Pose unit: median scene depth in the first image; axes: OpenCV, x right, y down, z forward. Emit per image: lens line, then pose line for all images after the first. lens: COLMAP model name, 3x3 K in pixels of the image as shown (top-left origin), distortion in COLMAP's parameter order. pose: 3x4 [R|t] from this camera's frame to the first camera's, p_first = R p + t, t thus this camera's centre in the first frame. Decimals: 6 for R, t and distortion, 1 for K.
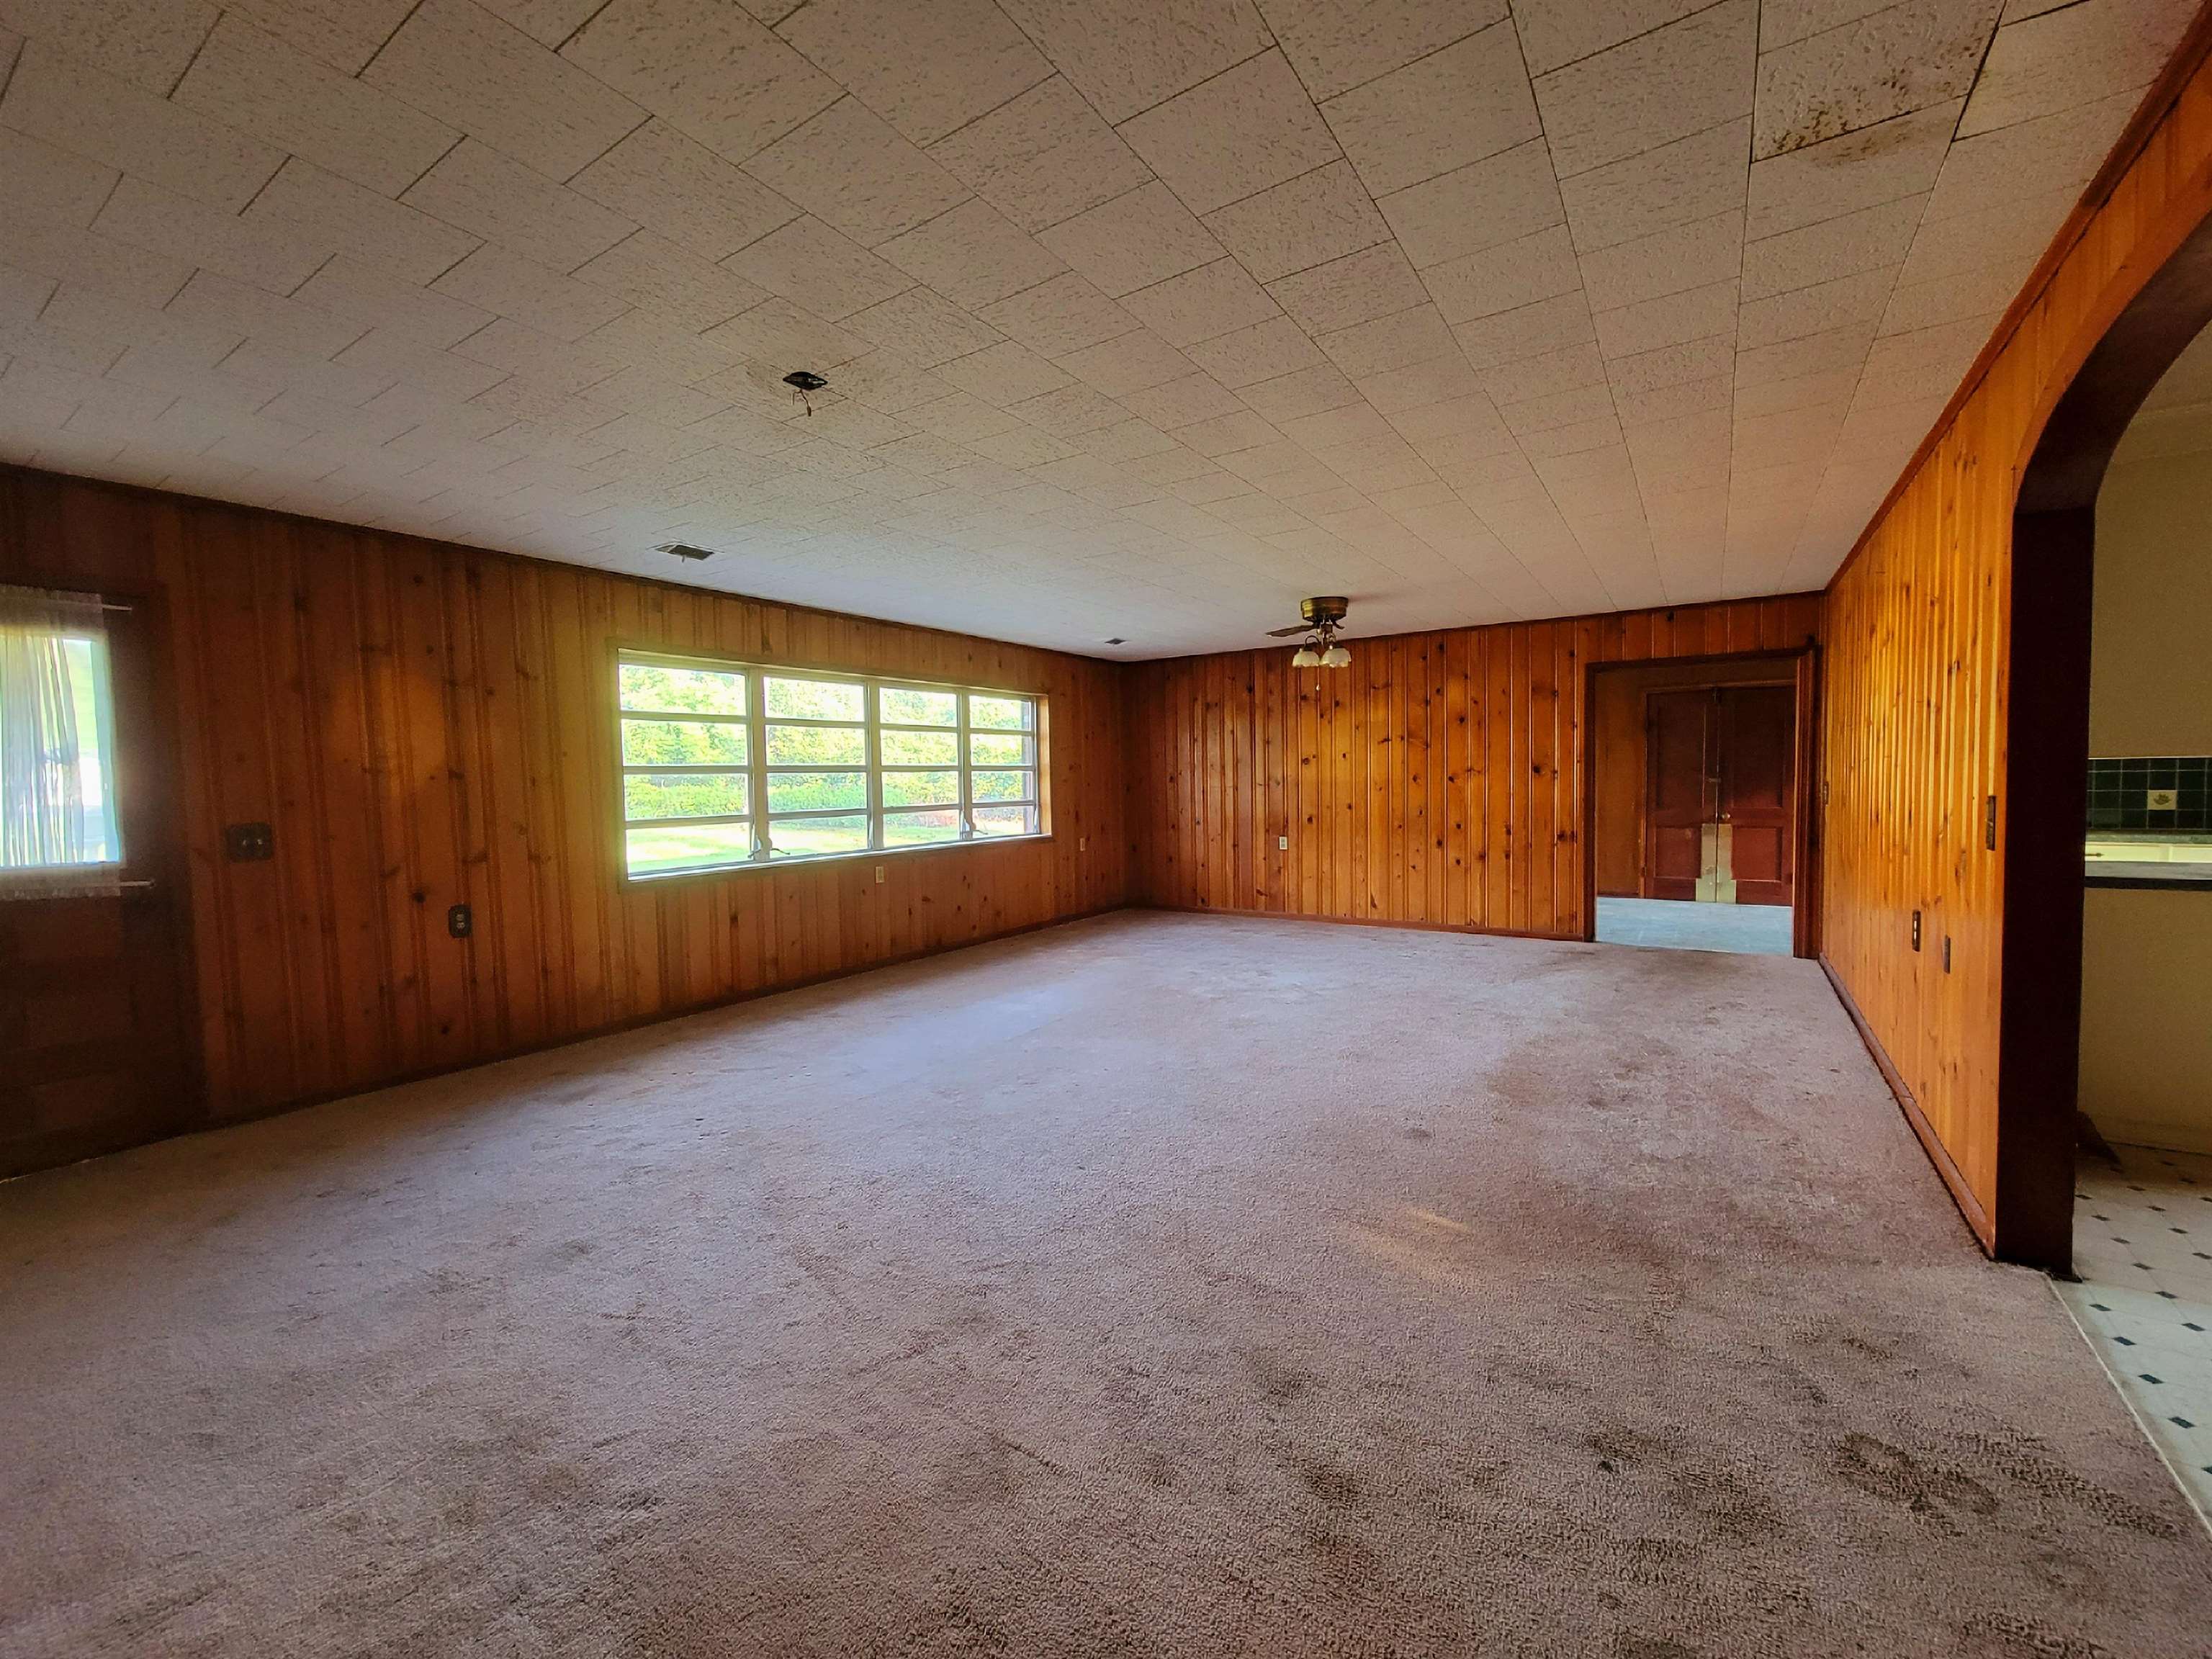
lens RADIAL K [[905.7, 0, 1117.7], [0, 905.7, 828.0], [0, 0, 1]] dist [0.002972, -0.002411]
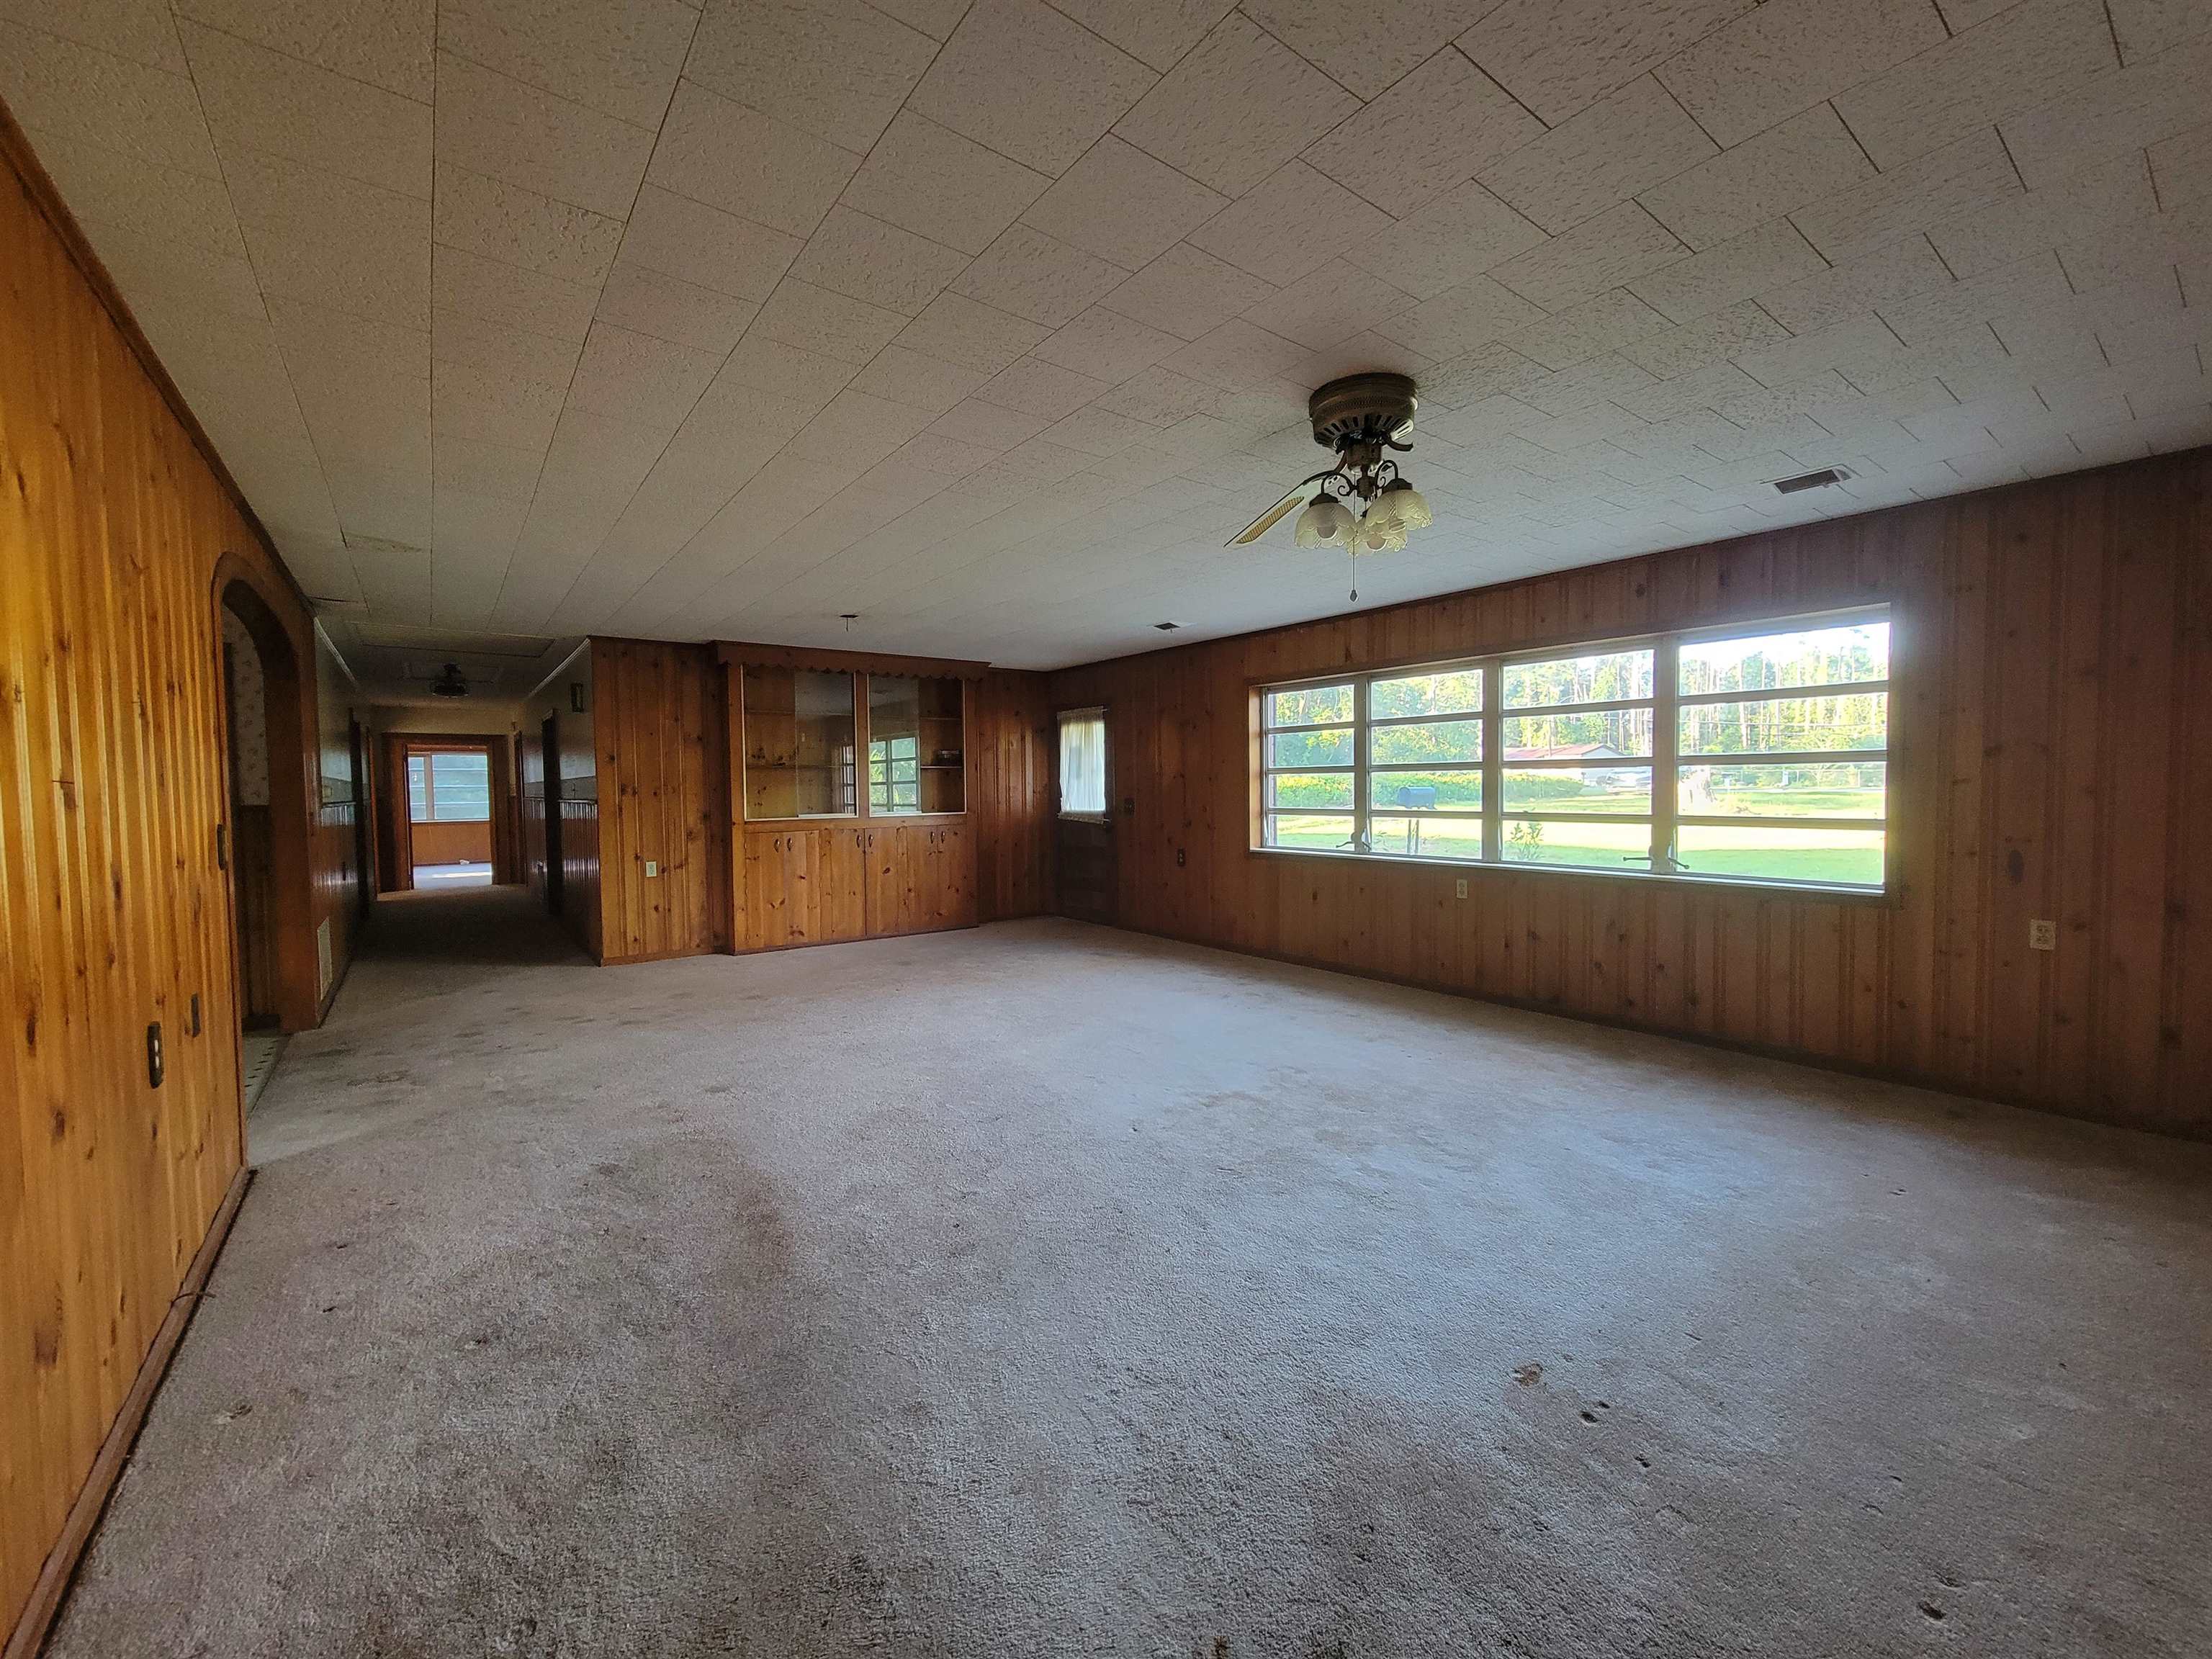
lens RADIAL K [[905.7, 0, 1102.9], [0, 905.7, 821.2], [0, 0, 1]] dist [0.002972, -0.002411]
pose [[-0.343658, 0.060502, -0.937144, 0.604232], [-0.035057, 0.996400, 0.077183, -0.061667], [0.938440, 0.059378, -0.340300, 0.891133]]
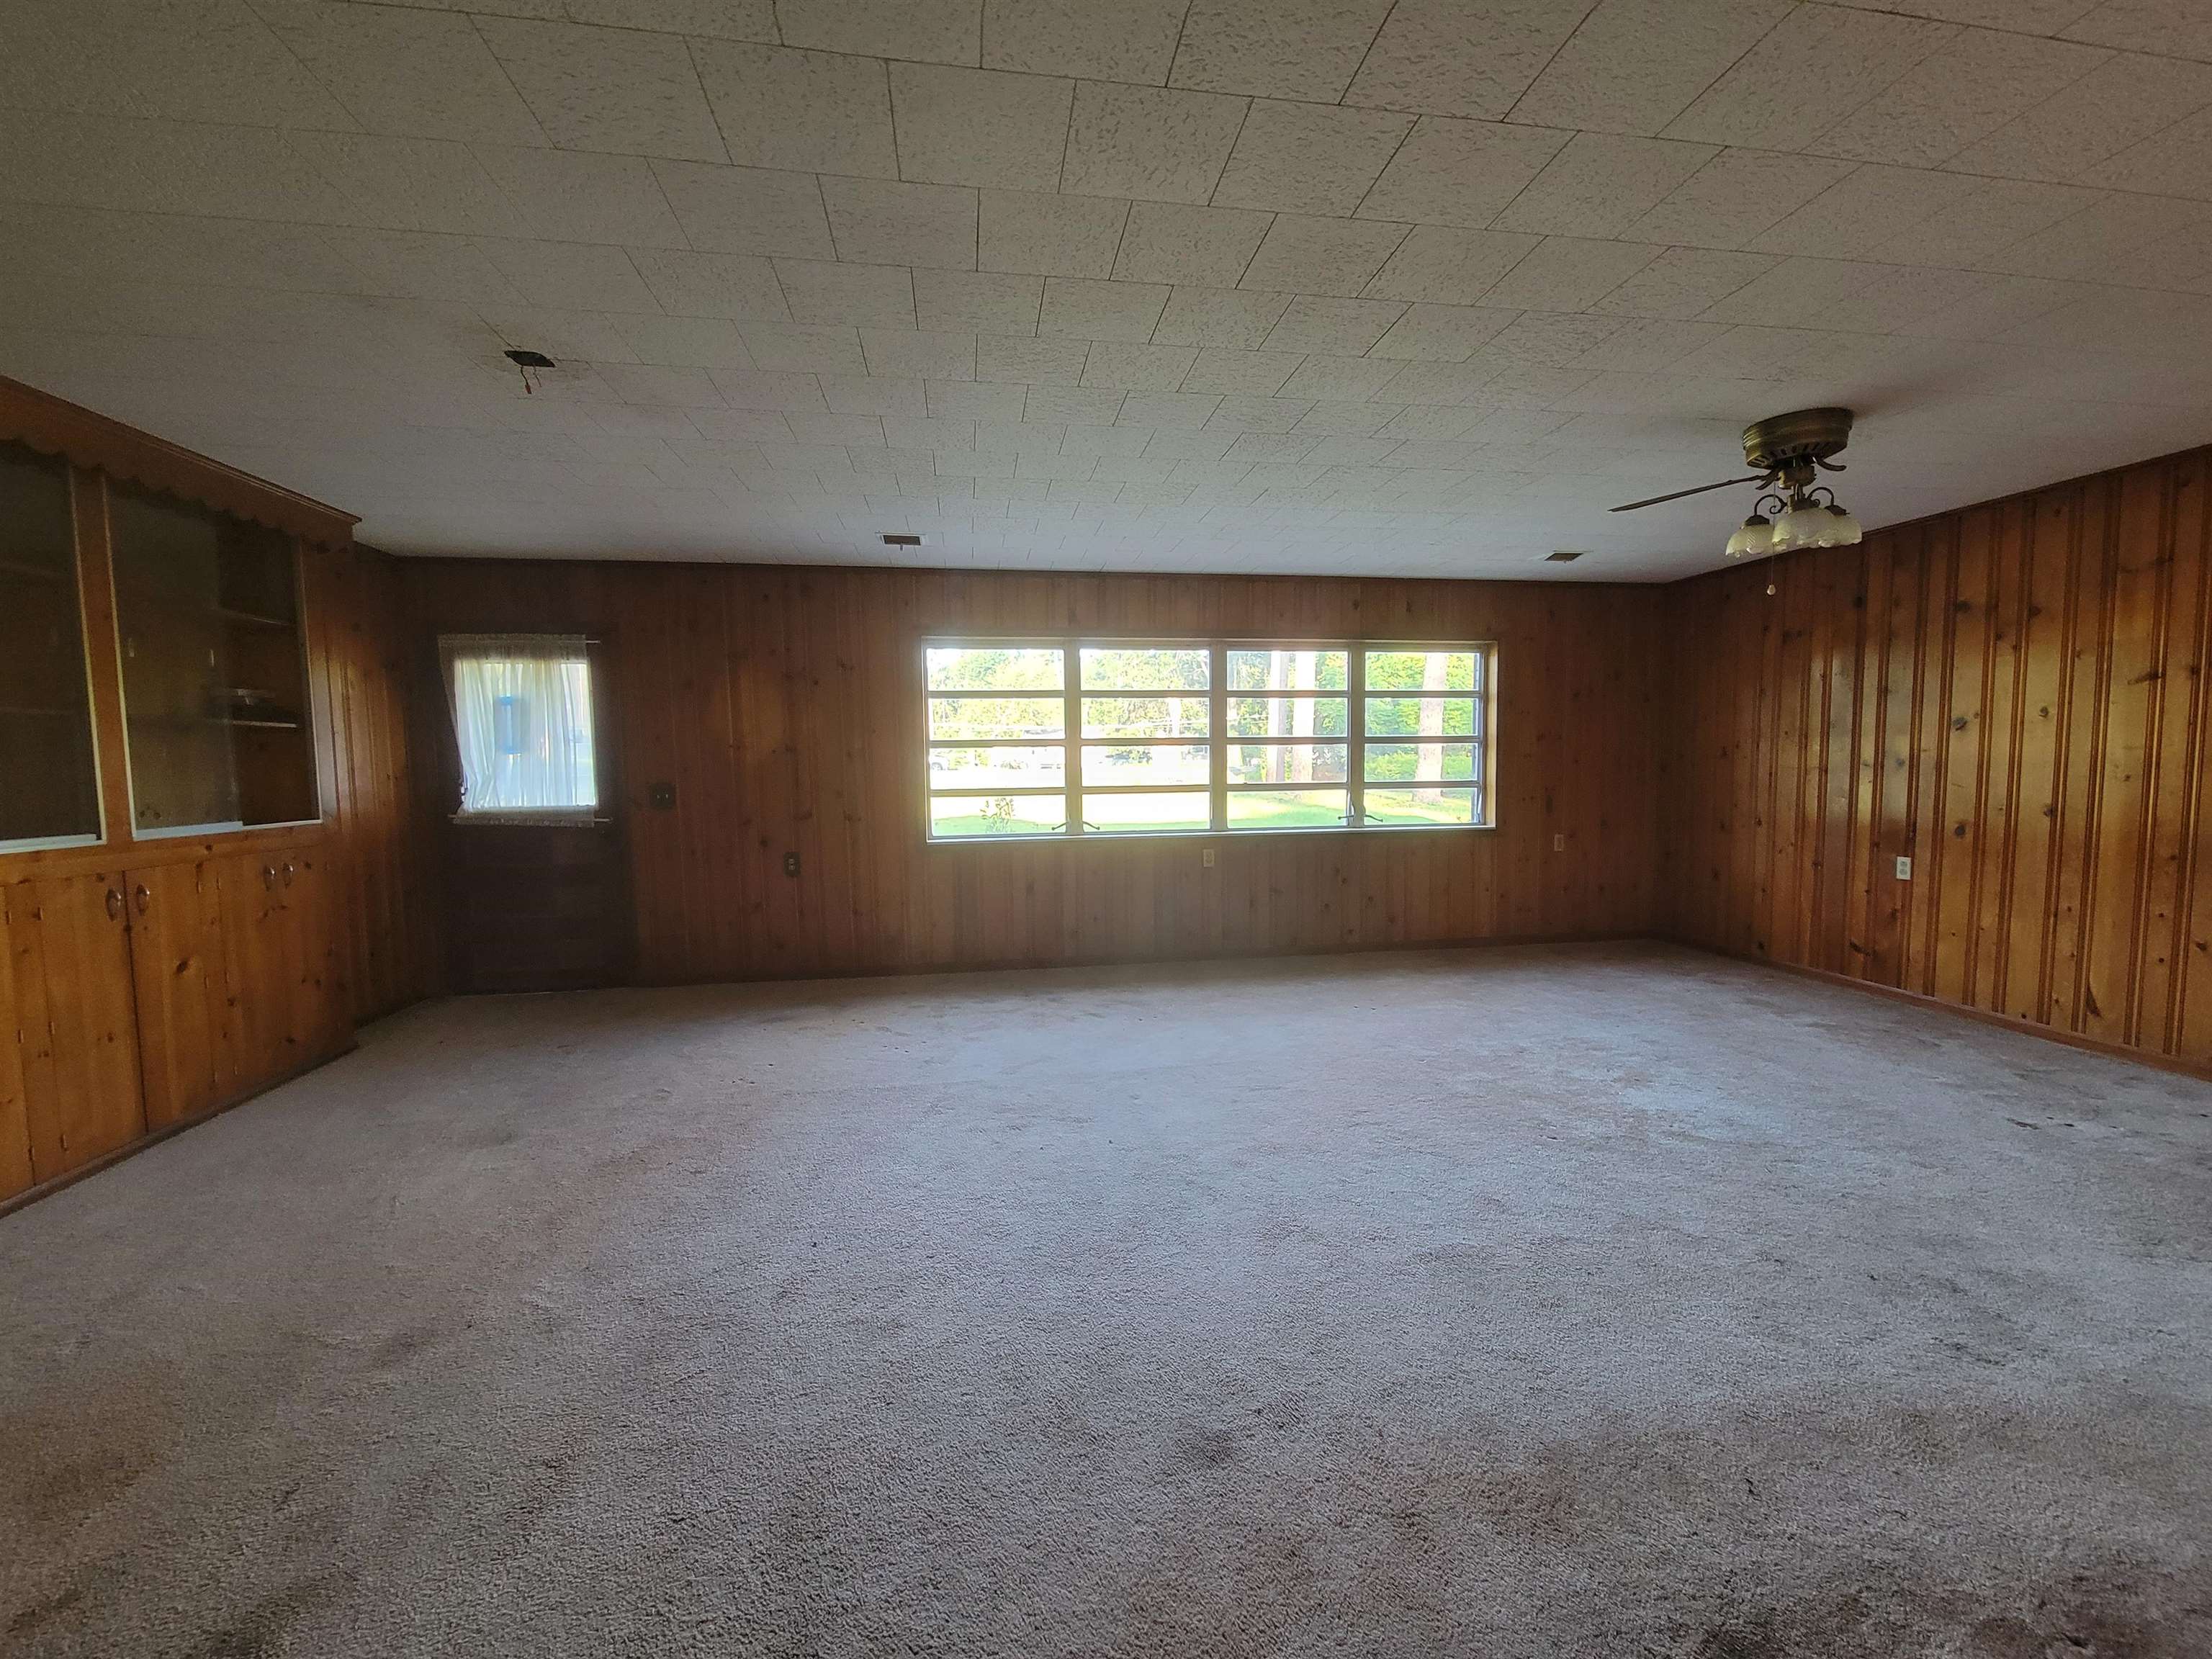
lens RADIAL K [[905.7, 0, 1118.1], [0, 905.7, 823.9], [0, 0, 1]] dist [0.002972, -0.002411]
pose [[0.674349, 0.063196, -0.735703, 0.315176], [-0.041822, 0.998000, 0.047393, -0.020356], [0.737227, -0.001191, 0.675644, 0.293051]]
